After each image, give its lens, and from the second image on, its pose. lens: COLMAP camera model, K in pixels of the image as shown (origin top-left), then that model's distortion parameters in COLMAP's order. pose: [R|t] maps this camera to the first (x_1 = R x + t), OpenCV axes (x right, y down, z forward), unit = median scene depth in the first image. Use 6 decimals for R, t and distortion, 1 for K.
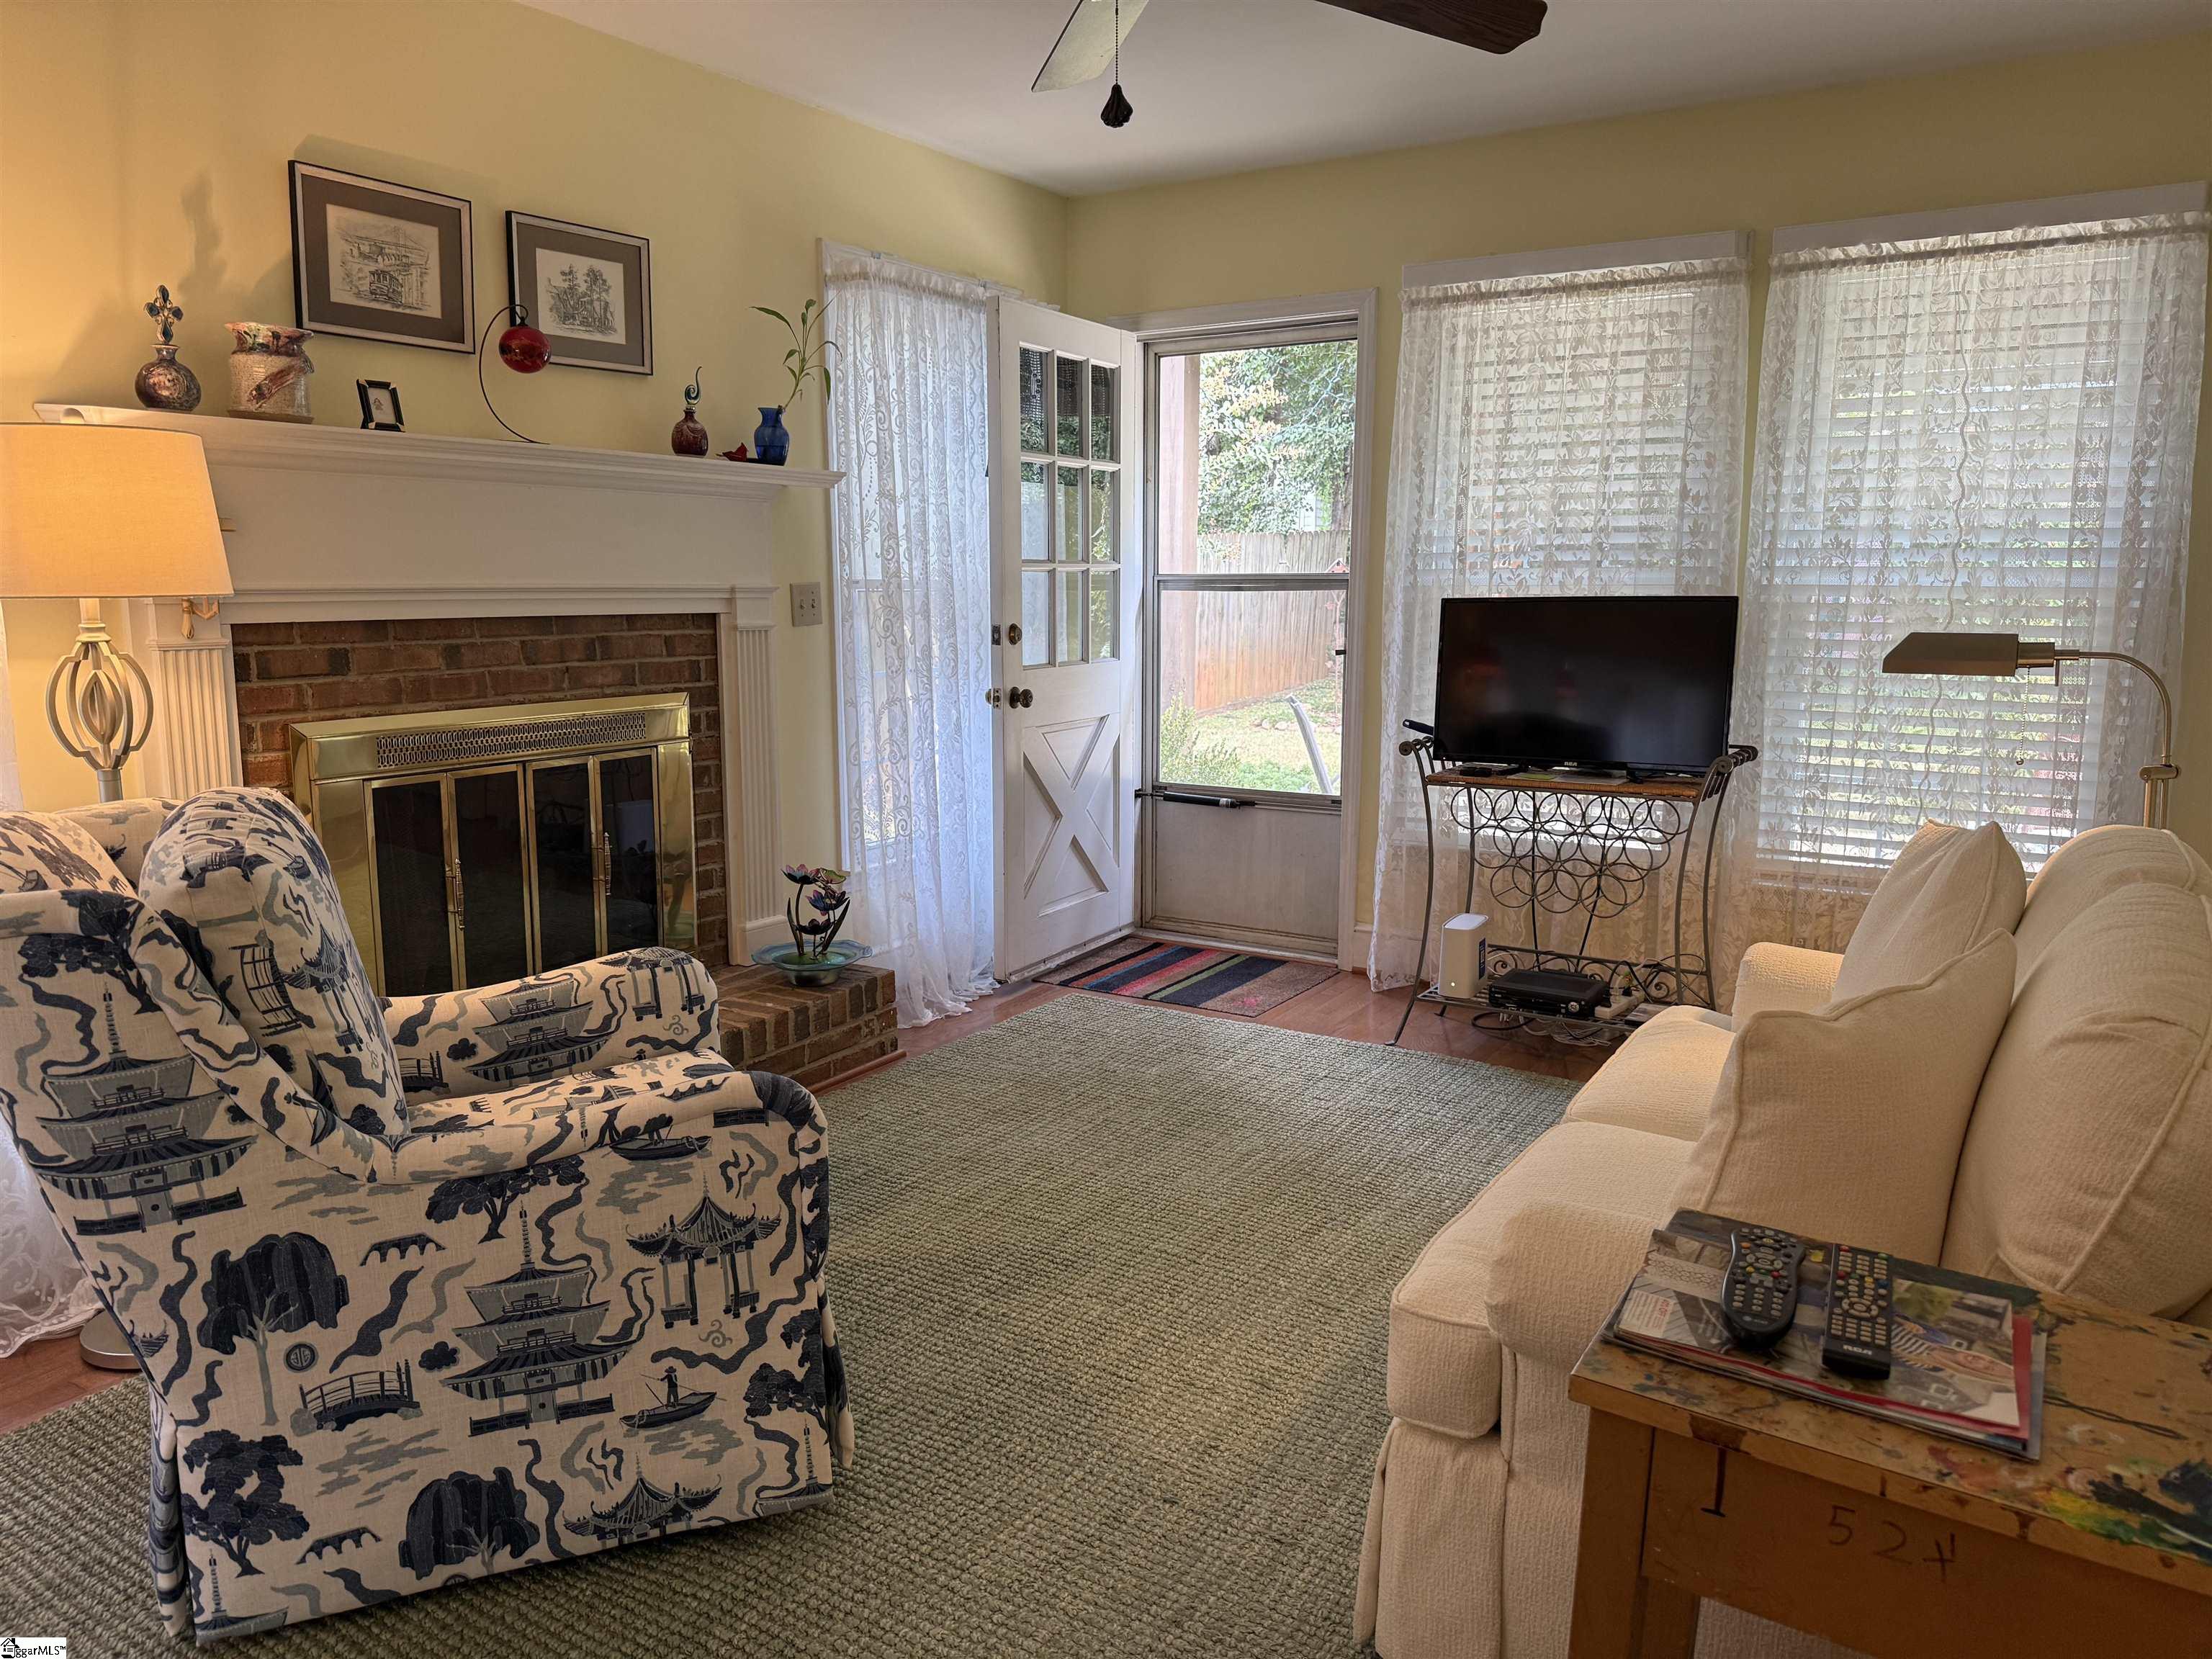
lens RADIAL K [[1541.2, 0, 1115.1], [0, 1541.2, 831.8], [0, 0, 1]] dist [0.198129, -0.440216]
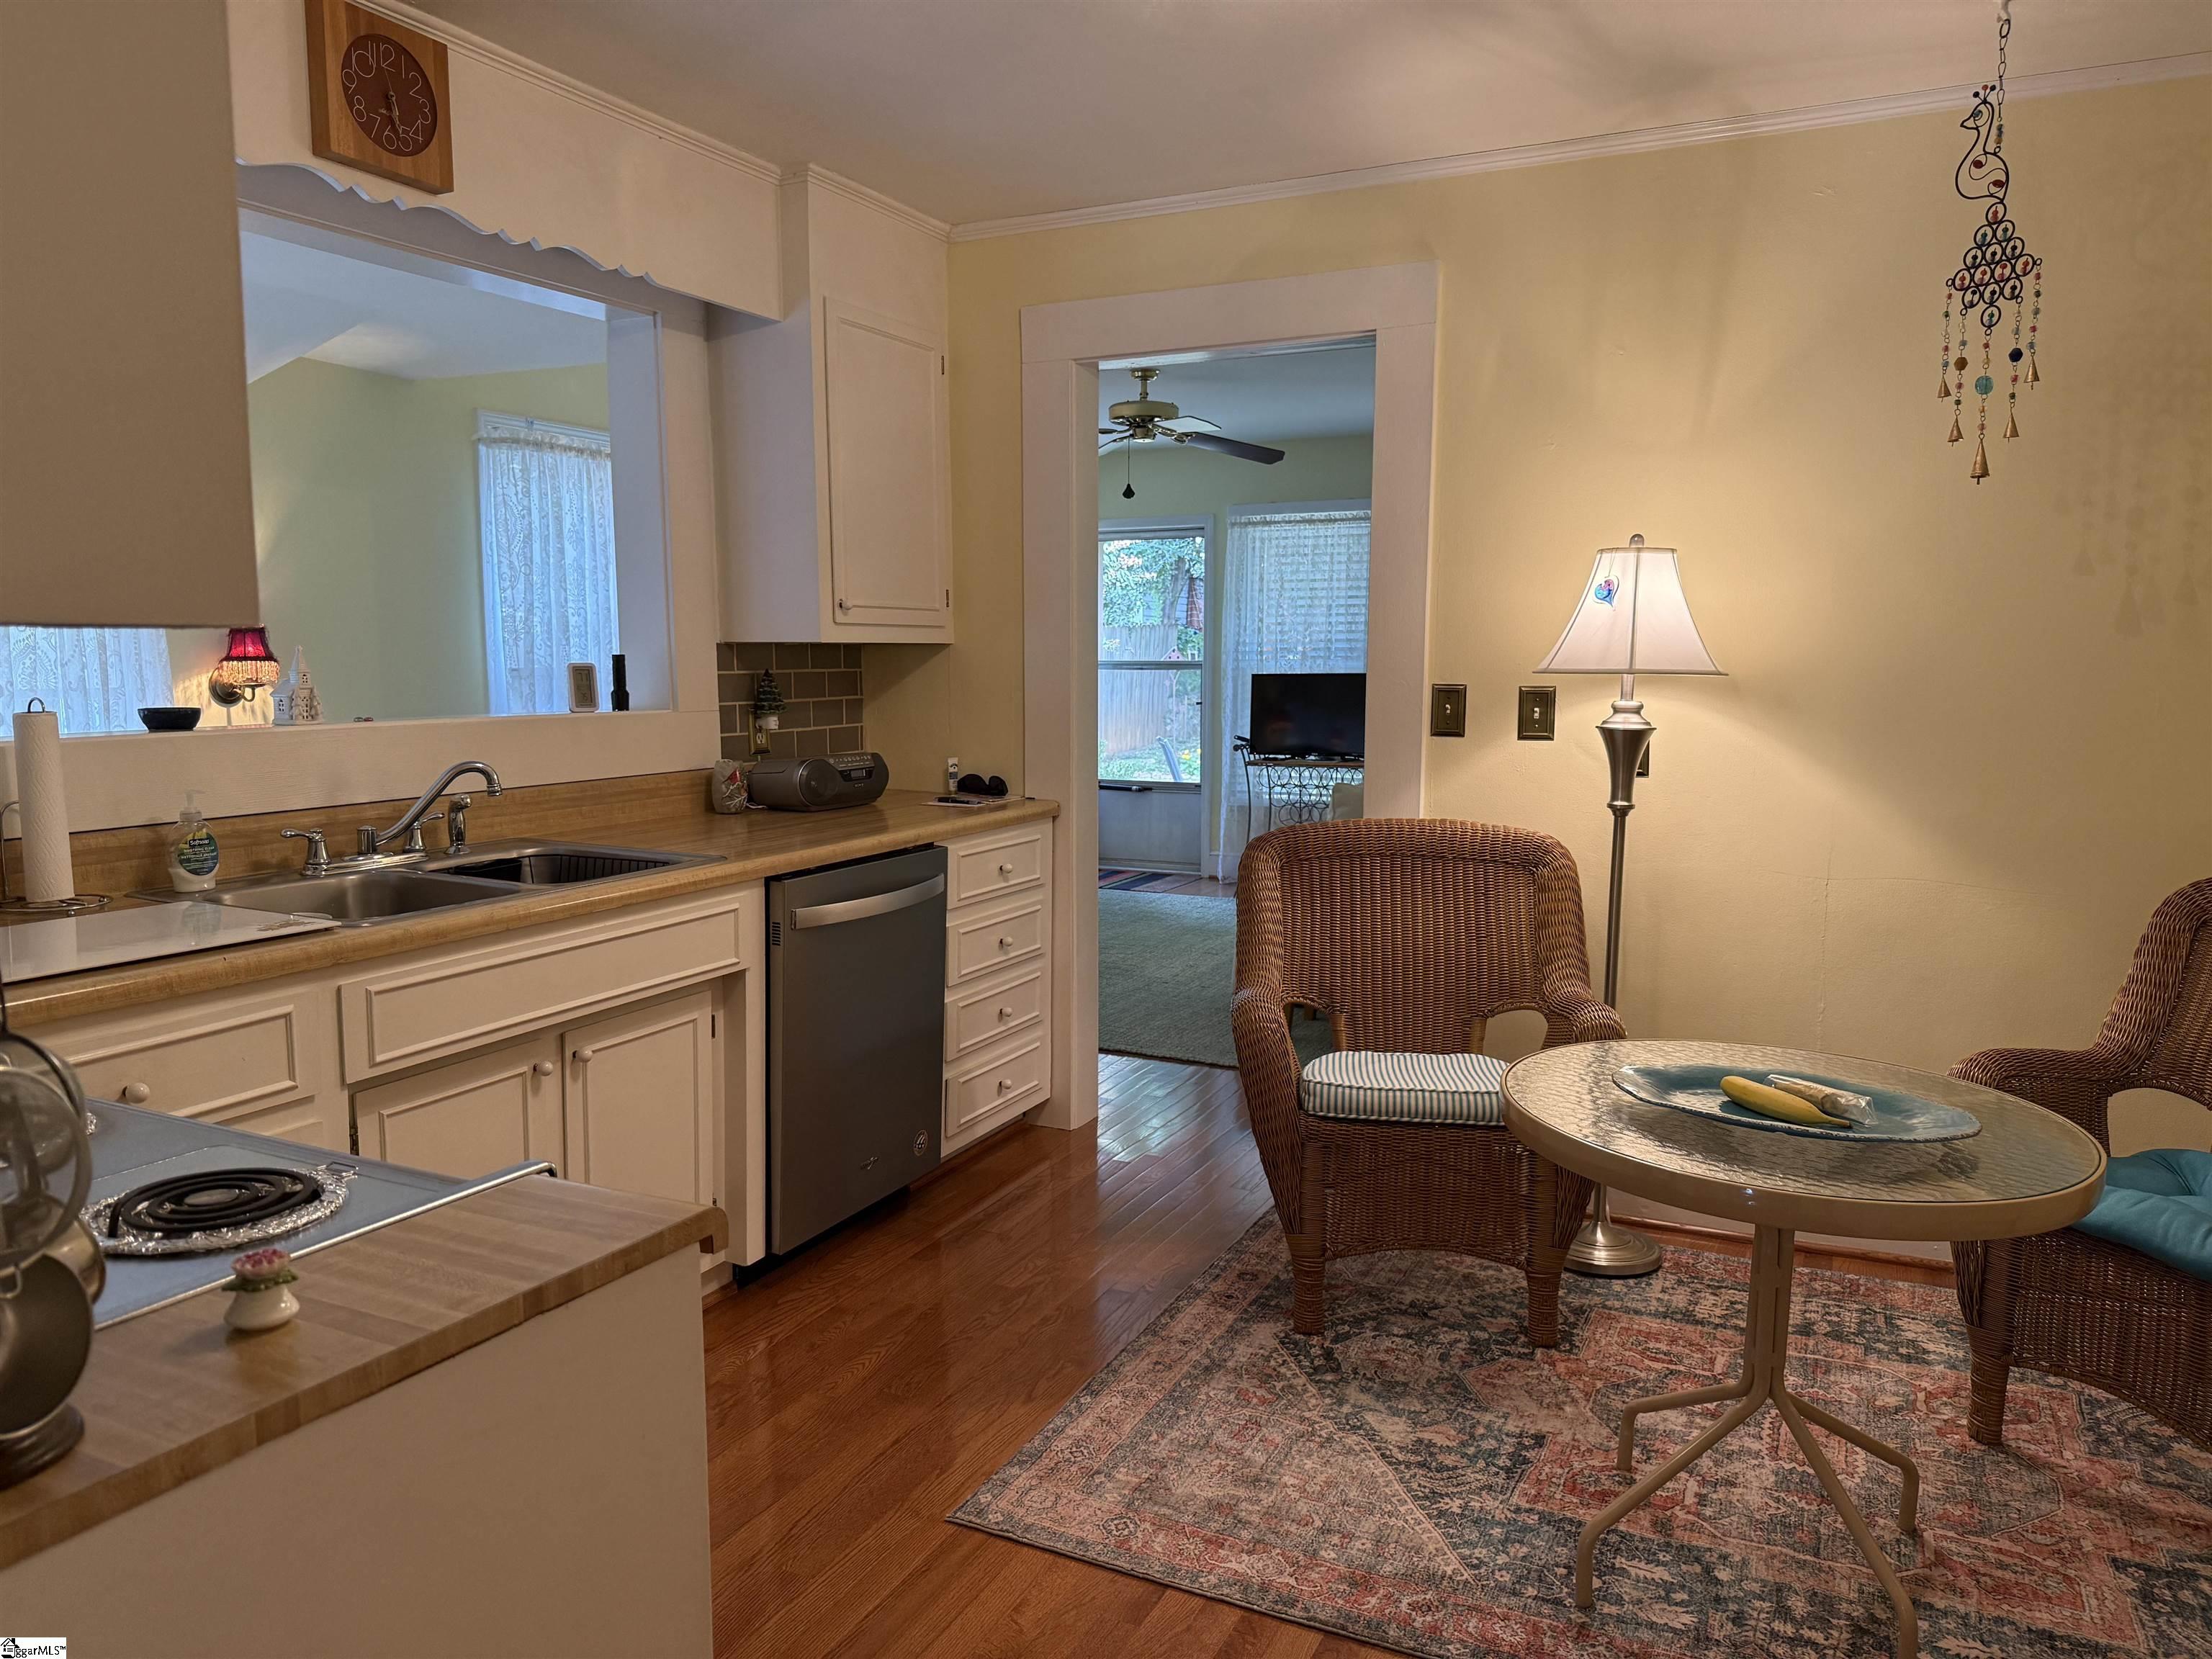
lens RADIAL K [[1541.2, 0, 1115.1], [0, 1541.2, 831.8], [0, 0, 1]] dist [0.198129, -0.440216]
pose [[0.993361, -0.013333, 0.114263, -0.186267], [0.019174, 0.998557, -0.050172, 0.142736], [-0.113429, 0.052030, 0.992183, -0.901386]]
